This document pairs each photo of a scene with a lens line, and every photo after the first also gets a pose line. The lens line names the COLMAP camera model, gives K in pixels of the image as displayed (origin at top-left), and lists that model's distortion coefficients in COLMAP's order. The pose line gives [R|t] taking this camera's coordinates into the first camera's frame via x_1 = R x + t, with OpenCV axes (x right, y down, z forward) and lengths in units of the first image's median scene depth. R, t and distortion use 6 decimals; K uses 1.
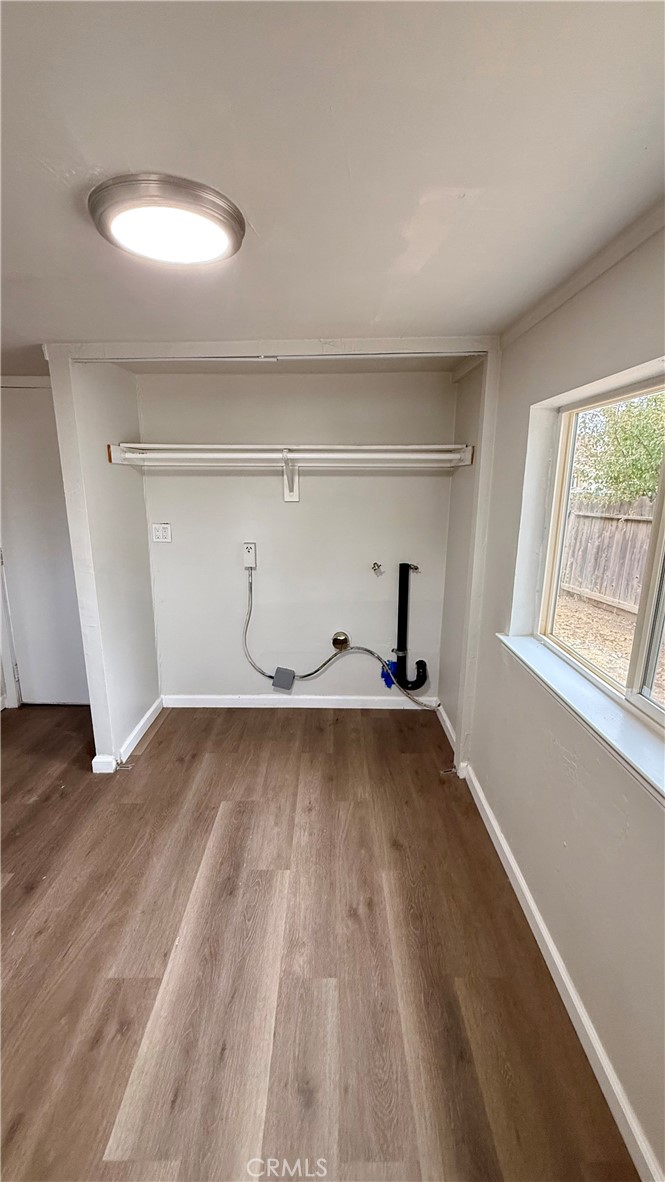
lens RADIAL K [[472.0, 0, 330.8], [0, 472.0, 585.3], [0, 0, 1]] dist [-0.000649, 0.000023]
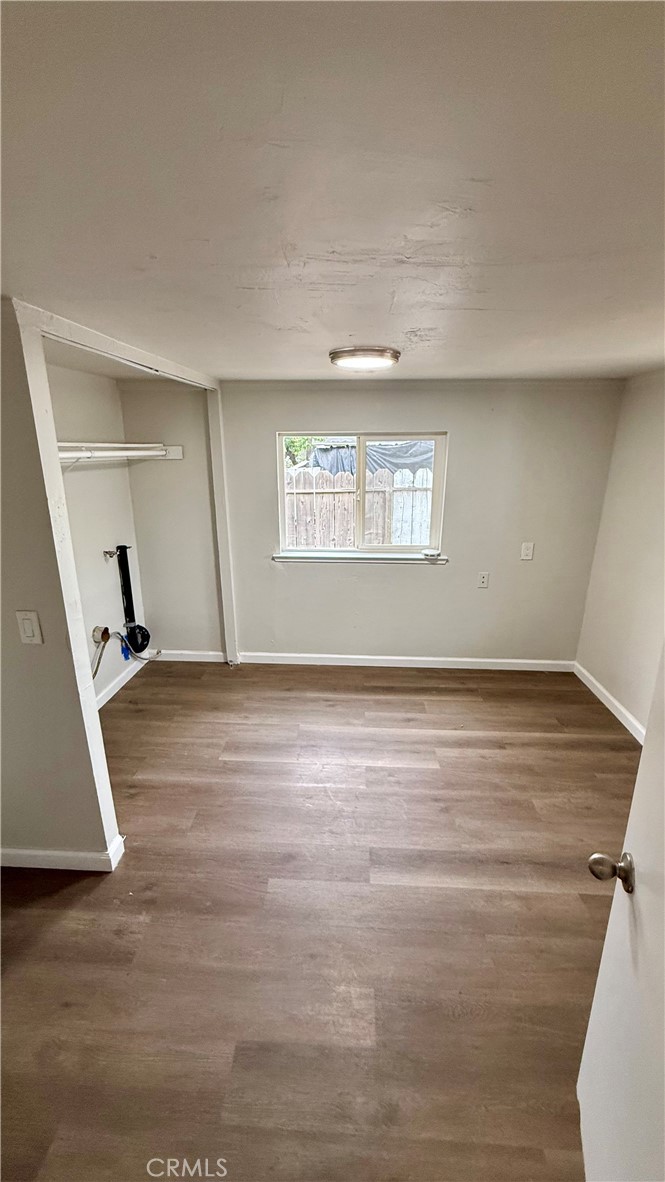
lens RADIAL K [[472.0, 0, 330.8], [0, 472.0, 585.3], [0, 0, 1]] dist [-0.000649, 0.000023]
pose [[0.053983, -0.281509, 0.958039, -1.050345], [0.220382, 0.939138, 0.263537, -0.163988], [-0.973919, 0.196908, 0.112737, 0.450329]]
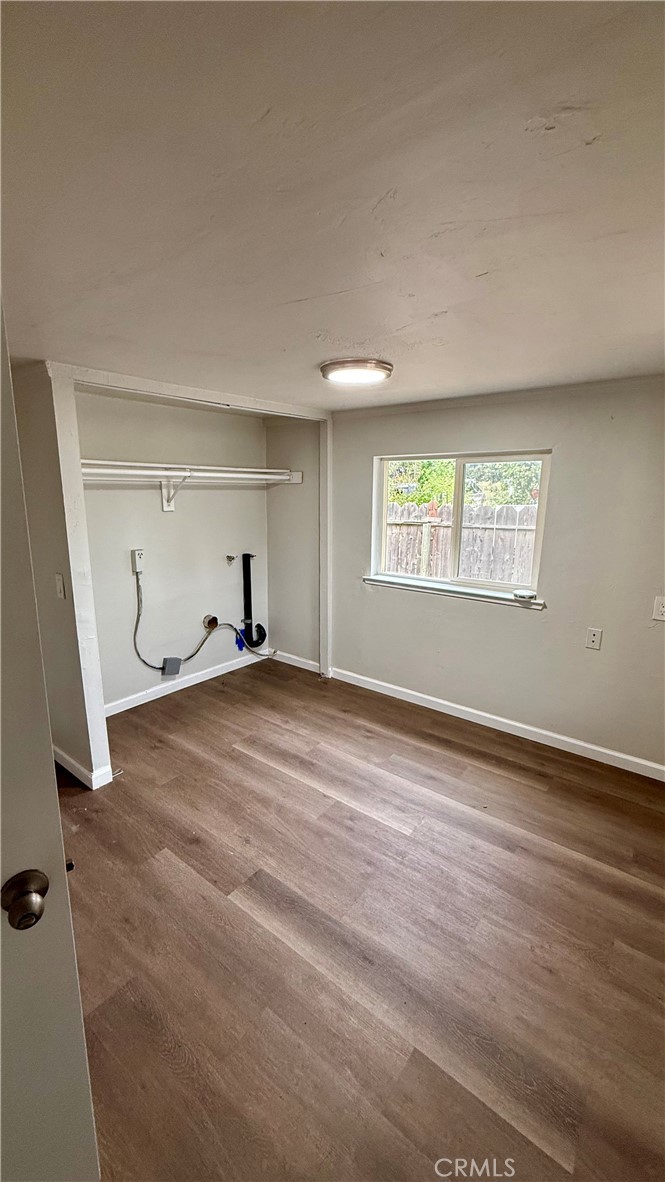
lens RADIAL K [[472.0, 0, 330.8], [0, 472.0, 585.3], [0, 0, 1]] dist [-0.000649, 0.000023]
pose [[0.615110, -0.155822, 0.772890, -0.855650], [0.169405, 0.983501, 0.063460, -0.002059], [-0.770027, 0.091896, 0.631359, -0.042447]]
